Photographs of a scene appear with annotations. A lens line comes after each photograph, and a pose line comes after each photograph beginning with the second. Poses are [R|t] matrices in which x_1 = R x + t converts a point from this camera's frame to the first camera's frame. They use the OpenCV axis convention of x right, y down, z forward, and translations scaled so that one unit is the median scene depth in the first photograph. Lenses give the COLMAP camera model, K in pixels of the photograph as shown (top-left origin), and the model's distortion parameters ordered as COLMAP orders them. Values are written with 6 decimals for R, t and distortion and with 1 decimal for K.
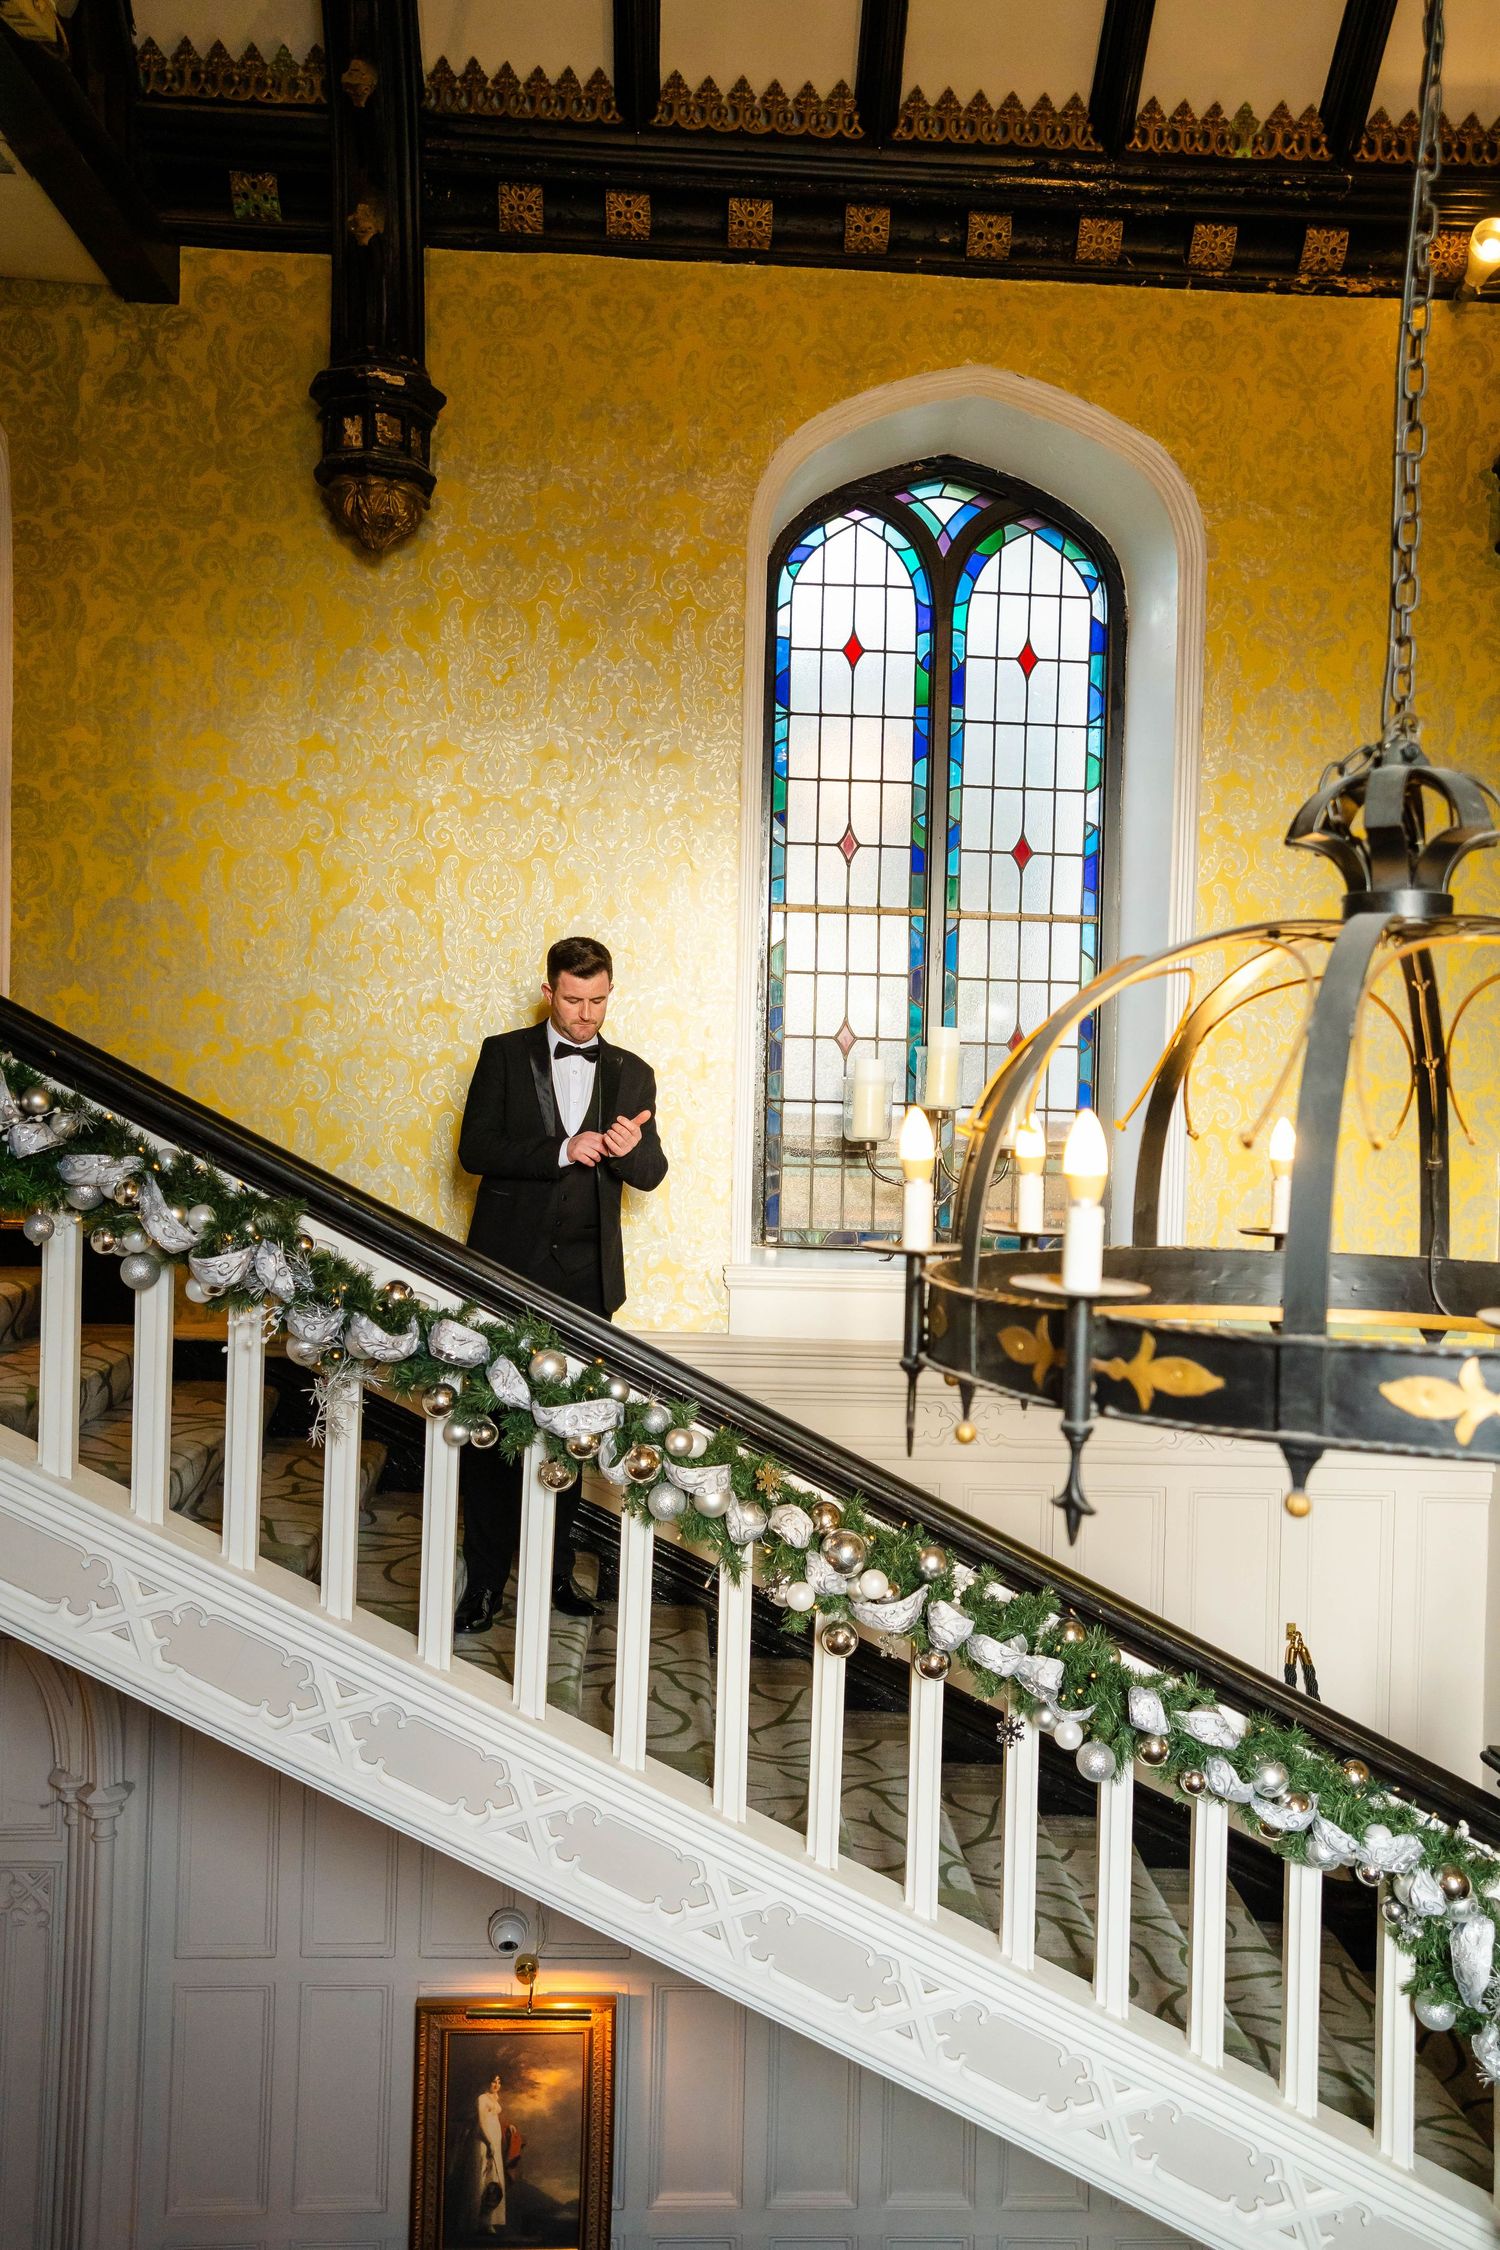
lens RADIAL K [[1713.3, 0, 771.0], [0, 1713.3, 1124.9], [0, 0, 1]] dist [0.035364, 0.014864]
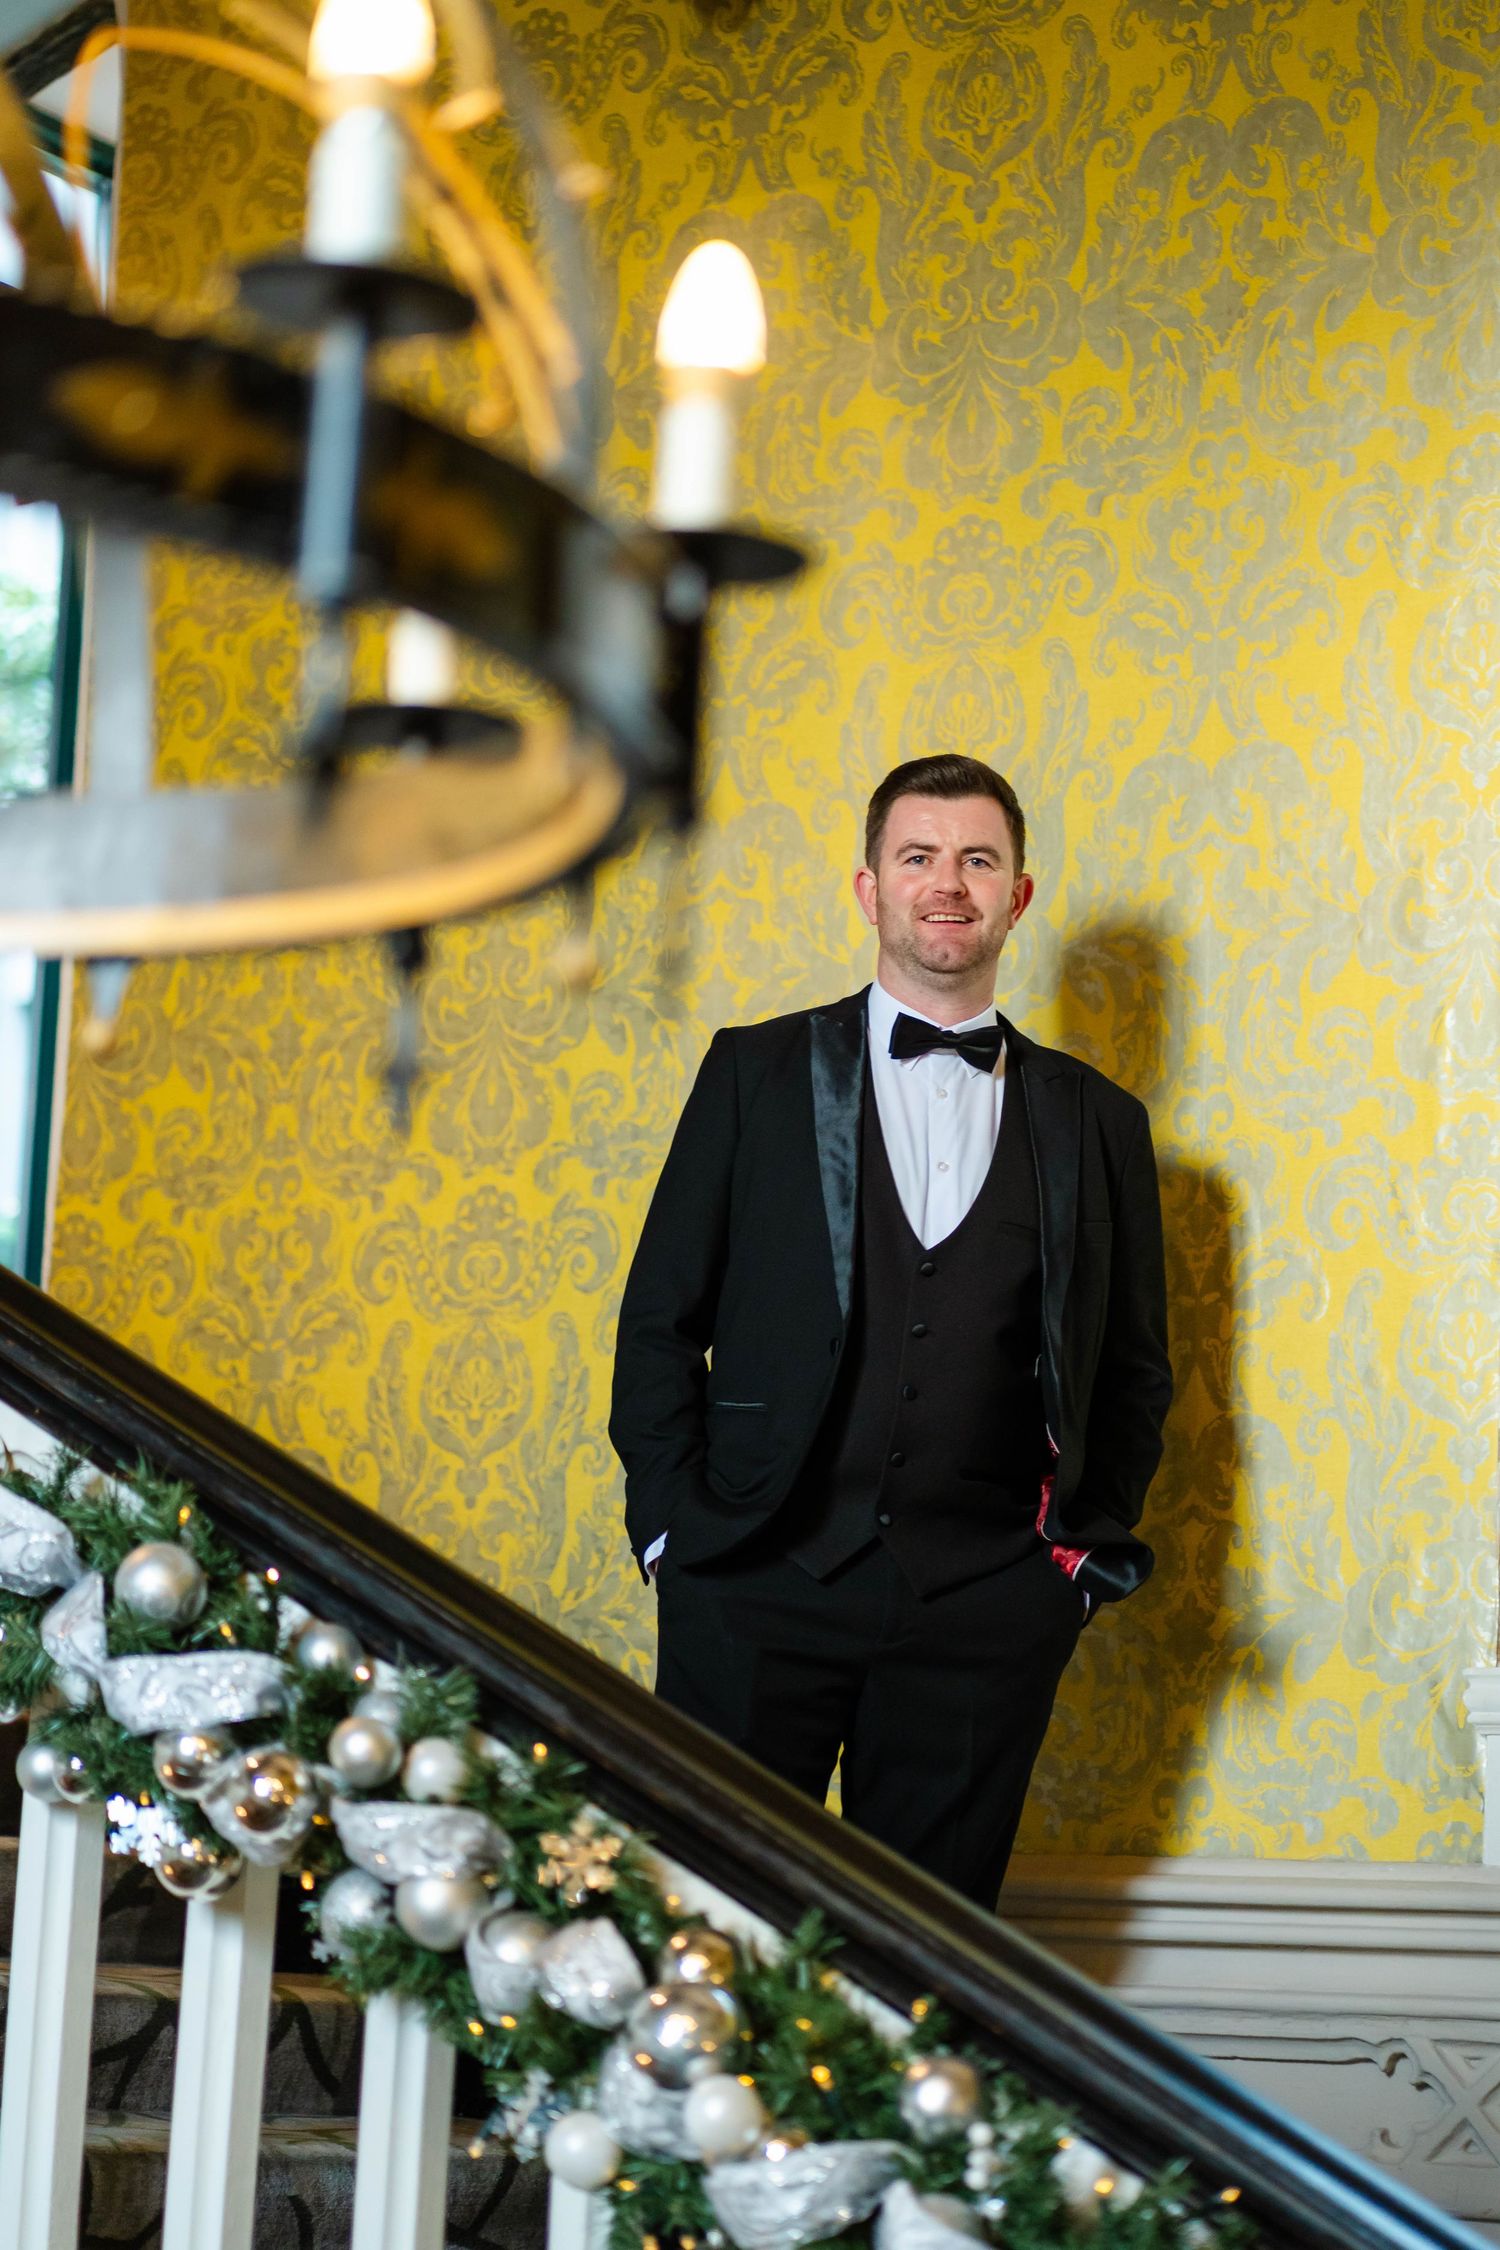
lens RADIAL K [[5316.8, 0, 758.9], [0, 5316.8, 1122.5], [0, 0, 1]] dist [0.004294, 0.000000]
pose [[0.780282, -0.097845, -0.617727, 0.553464], [-0.034117, 0.979557, -0.198253, 0.196585], [0.624497, 0.175768, 0.760992, 0.059301]]
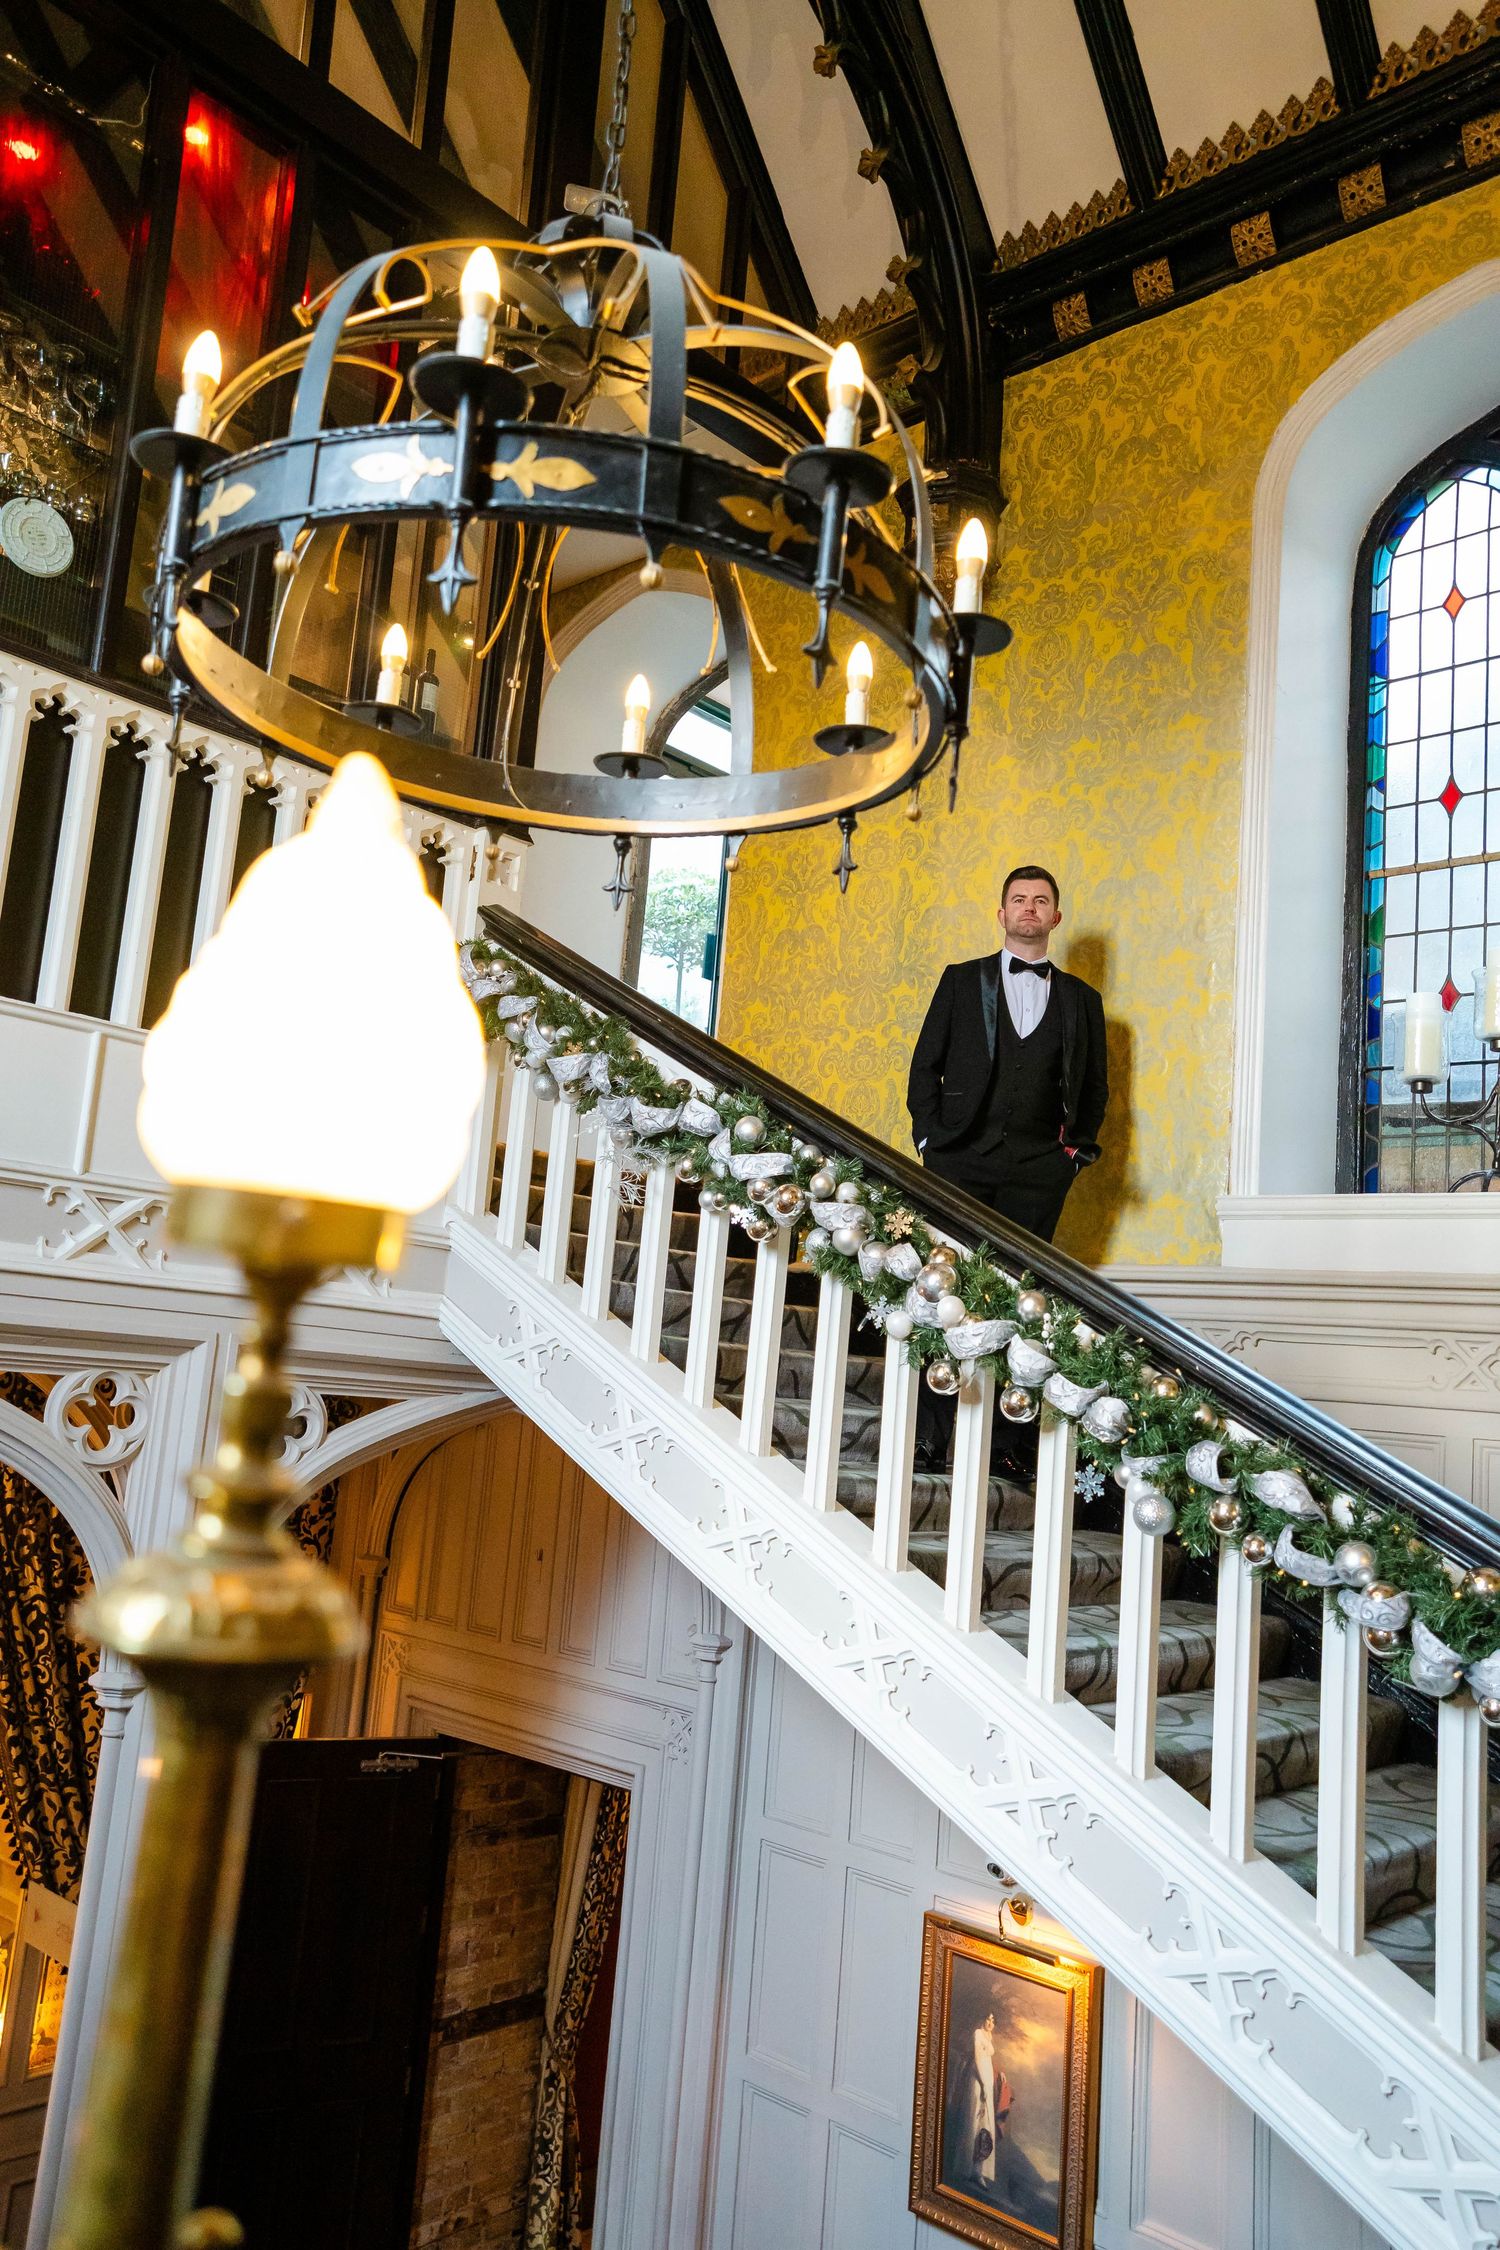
lens RADIAL K [[1713.3, 0, 751.3], [0, 1713.3, 1123.4], [0, 0, 1]] dist [0.035364, 0.014864]
pose [[0.707755, -0.078584, -0.702074, 0.484973], [-0.074488, 0.979953, -0.184779, 0.245865], [0.702520, 0.183074, 0.687713, 0.132543]]
